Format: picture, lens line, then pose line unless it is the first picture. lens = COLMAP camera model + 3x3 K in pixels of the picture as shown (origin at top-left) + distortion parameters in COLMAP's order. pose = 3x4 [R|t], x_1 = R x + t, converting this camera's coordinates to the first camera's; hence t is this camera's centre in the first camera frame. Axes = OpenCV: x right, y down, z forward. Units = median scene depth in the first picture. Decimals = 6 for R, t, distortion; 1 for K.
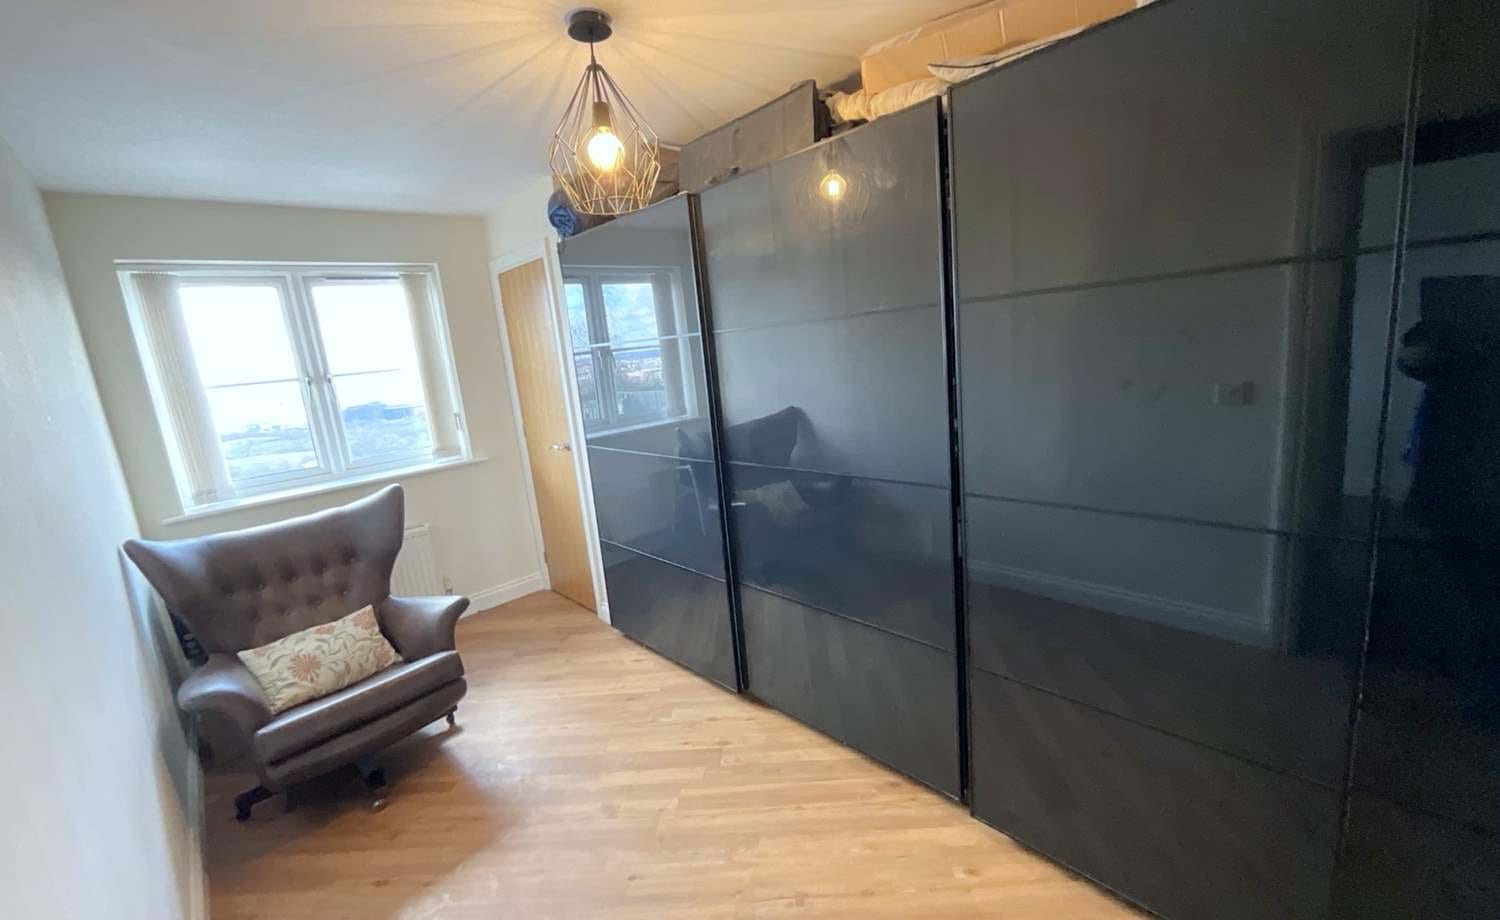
lens RADIAL K [[608.9, 0, 750.0], [0, 608.9, 460.0], [0, 0, 1]] dist [-0.003007, 0.000426]
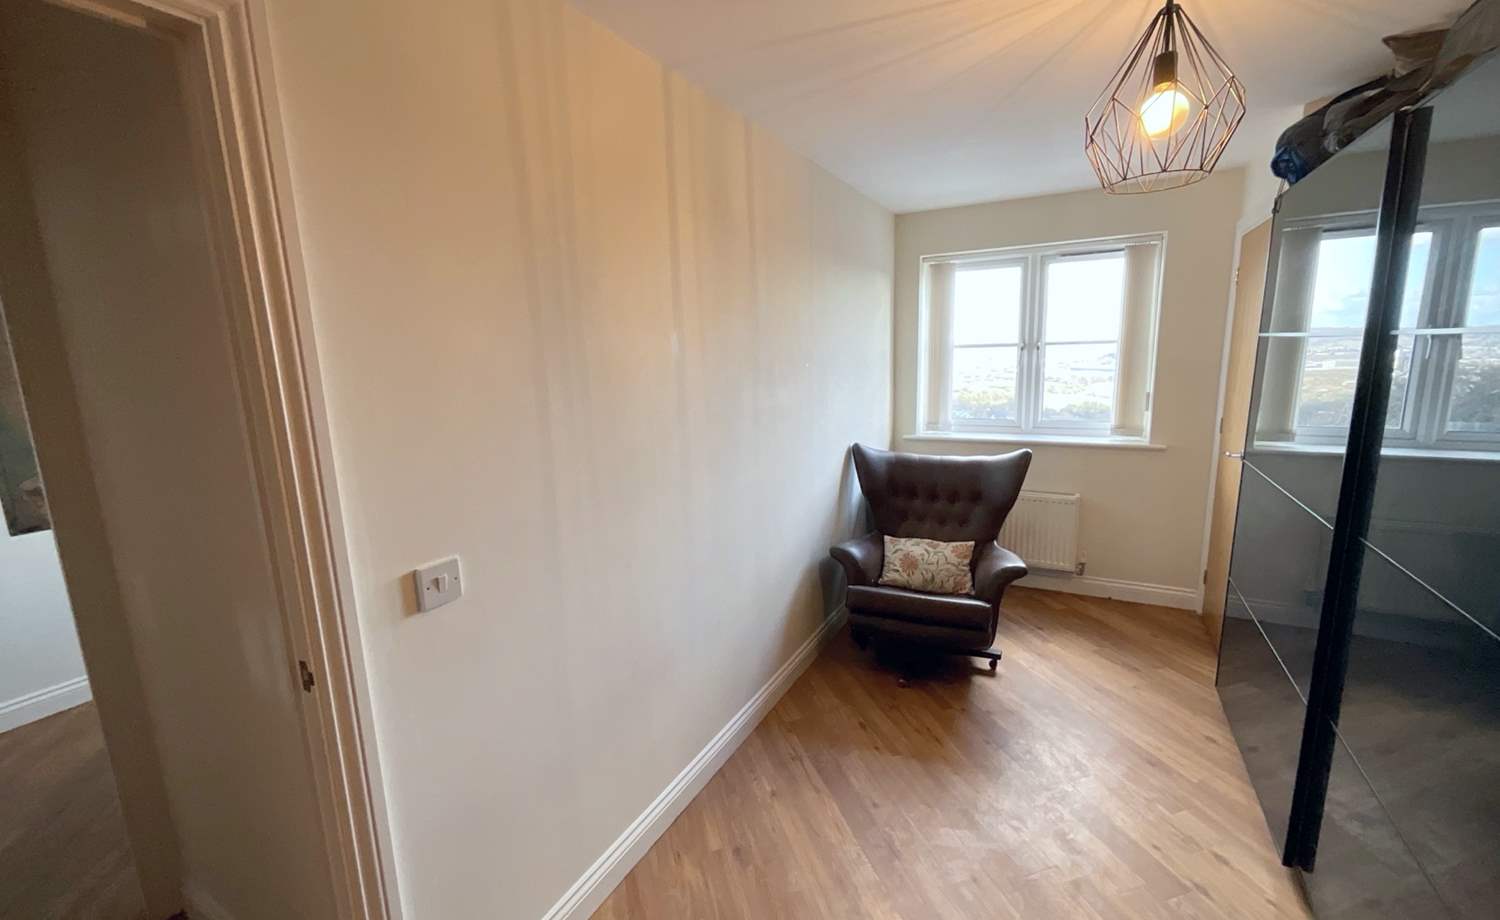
lens RADIAL K [[608.9, 0, 750.0], [0, 608.9, 460.0], [0, 0, 1]] dist [-0.003007, 0.000426]
pose [[0.310903, 0.251749, -0.916494, 0.307479], [-0.178438, 0.962597, 0.203881, -0.084971], [0.933541, 0.100150, 0.344196, 0.165105]]
